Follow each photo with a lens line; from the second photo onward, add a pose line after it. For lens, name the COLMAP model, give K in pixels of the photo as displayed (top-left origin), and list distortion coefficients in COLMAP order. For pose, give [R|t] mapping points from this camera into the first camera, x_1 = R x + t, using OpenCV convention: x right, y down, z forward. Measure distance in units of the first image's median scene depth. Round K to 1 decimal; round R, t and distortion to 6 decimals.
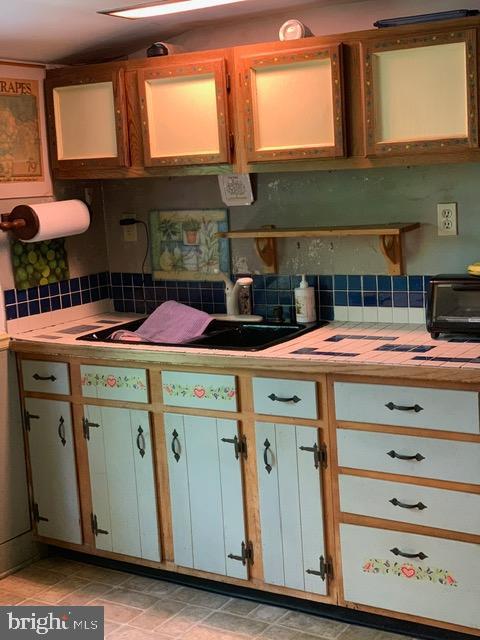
lens RADIAL K [[960.5, 0, 241.0], [0, 960.5, 320.5], [0, 0, 1]] dist [0.033826, 0.000000]
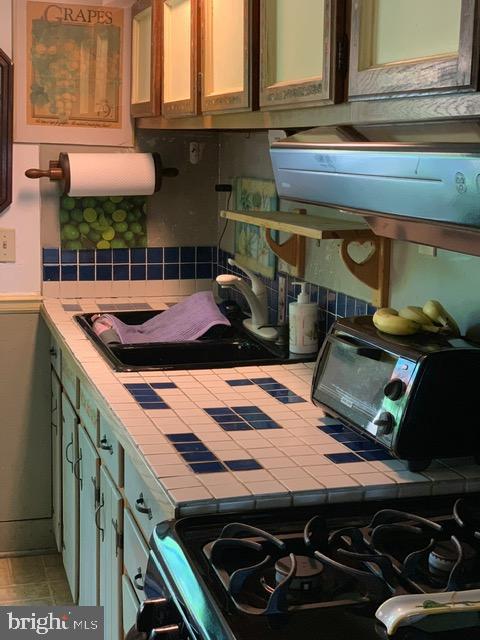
lens RADIAL K [[960.5, 0, 240.1], [0, 960.5, 318.6], [0, 0, 1]] dist [0.033826, 0.000000]
pose [[0.755443, 0.186566, -0.628092, 0.445495], [-0.169564, 0.981615, 0.087630, -0.072558], [0.632893, 0.040302, 0.773189, 0.417726]]
